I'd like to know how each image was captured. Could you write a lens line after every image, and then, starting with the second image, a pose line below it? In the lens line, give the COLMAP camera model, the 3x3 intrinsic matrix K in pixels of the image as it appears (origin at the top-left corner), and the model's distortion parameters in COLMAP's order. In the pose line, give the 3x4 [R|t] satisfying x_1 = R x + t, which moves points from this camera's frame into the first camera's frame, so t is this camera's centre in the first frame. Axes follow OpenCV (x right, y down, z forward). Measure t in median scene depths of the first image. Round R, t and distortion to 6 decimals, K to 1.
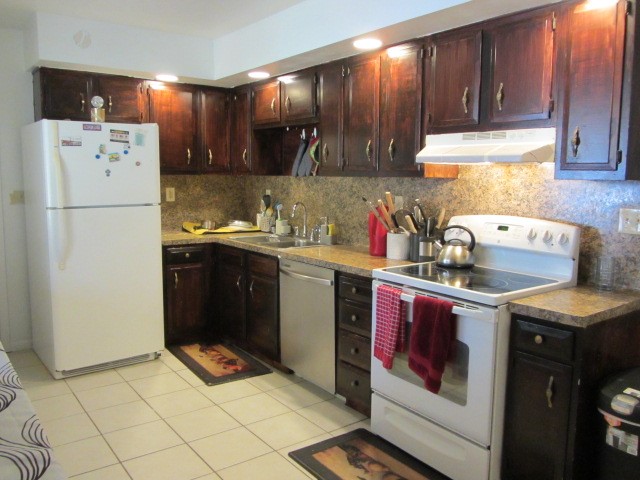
lens RADIAL K [[534.7, 0, 320.6], [0, 534.7, 239.6], [0, 0, 1]] dist [-0.007066, 0.000117]
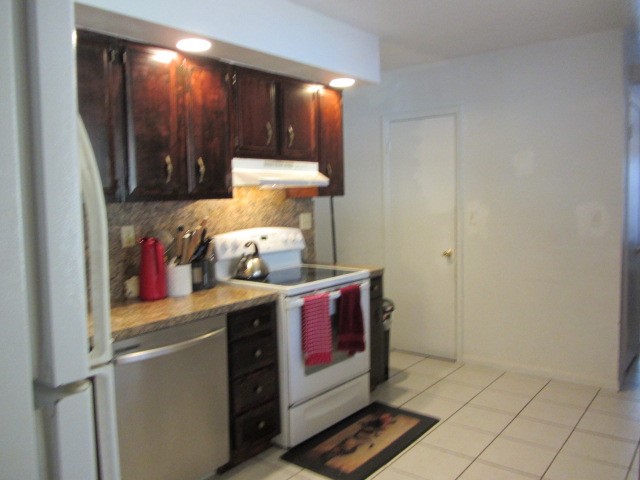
lens RADIAL K [[534.7, 0, 320.8], [0, 534.7, 238.7], [0, 0, 1]] dist [-0.007066, 0.000117]
pose [[-0.270019, -0.081570, 0.959393, -0.970248], [0.136999, 0.983013, 0.122136, -0.167082], [-0.953059, 0.164415, -0.254257, 1.287457]]
